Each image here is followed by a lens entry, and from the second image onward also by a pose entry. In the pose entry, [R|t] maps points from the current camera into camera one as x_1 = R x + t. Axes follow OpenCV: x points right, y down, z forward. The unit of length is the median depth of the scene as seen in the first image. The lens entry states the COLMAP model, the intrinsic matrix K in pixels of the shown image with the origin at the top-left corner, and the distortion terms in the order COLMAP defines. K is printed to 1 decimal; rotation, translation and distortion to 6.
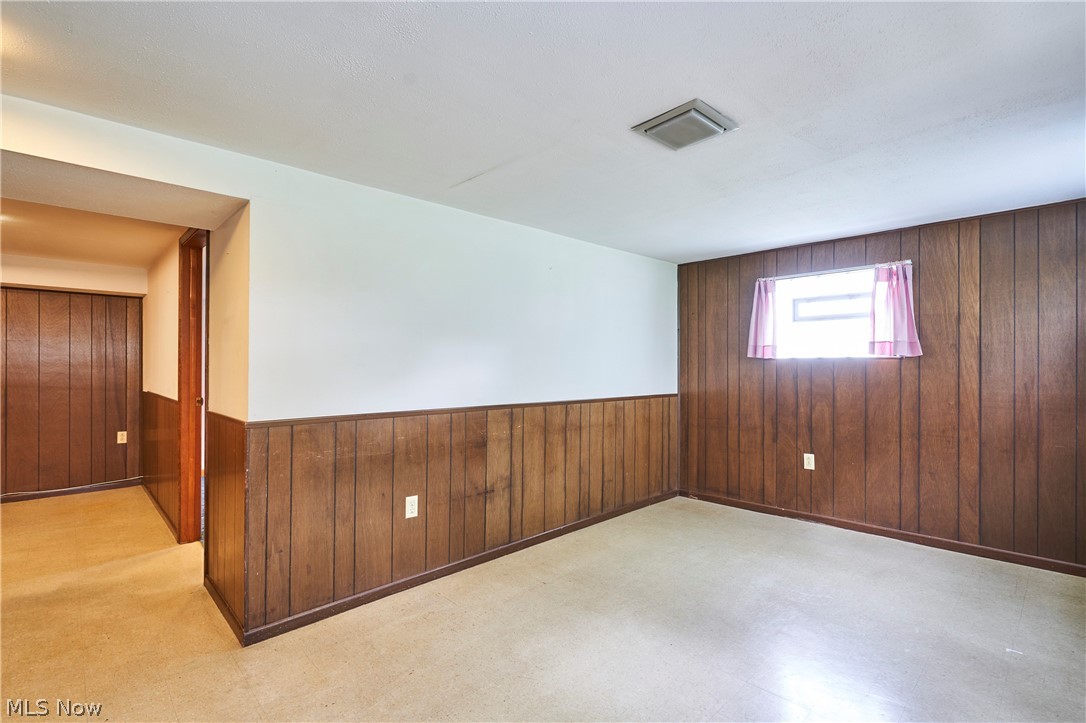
lens RADIAL K [[504.3, 0, 543.8], [0, 504.3, 364.3], [0, 0, 1]] dist [-0.003461, 0.000762]
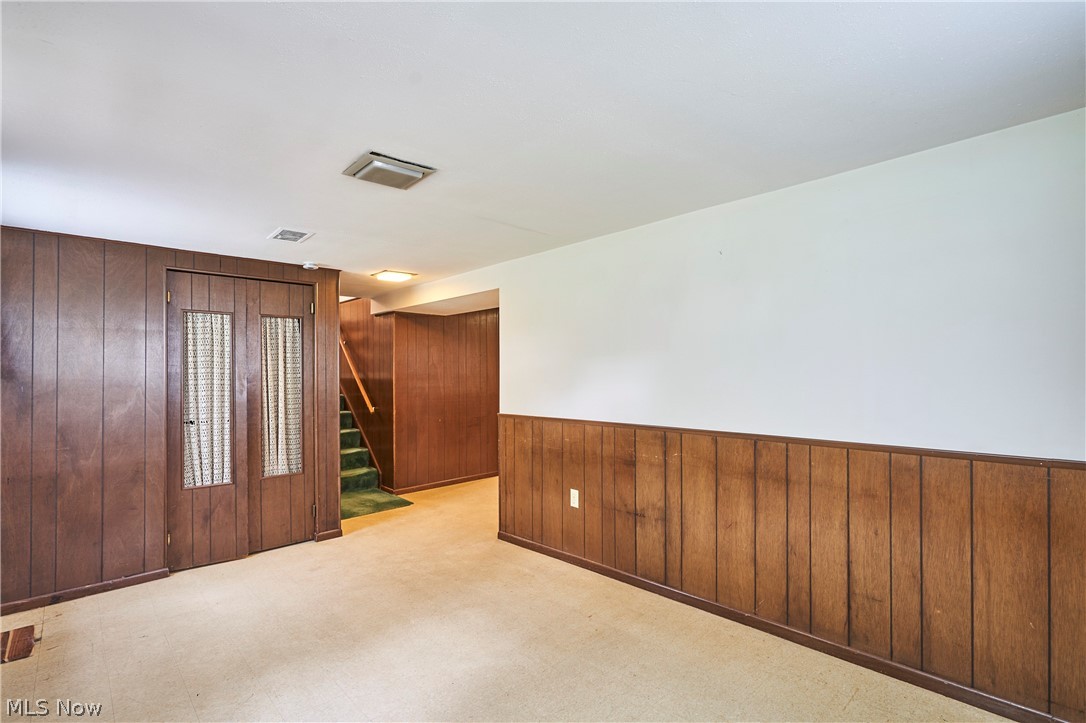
lens RADIAL K [[504.3, 0, 544.2], [0, 504.3, 367.1], [0, 0, 1]] dist [-0.003461, 0.000762]
pose [[0.000298, -0.009513, -0.999955, 0.847372], [0.015358, 0.999837, -0.009507, -0.020184], [0.999882, -0.015355, 0.000444, 0.826395]]
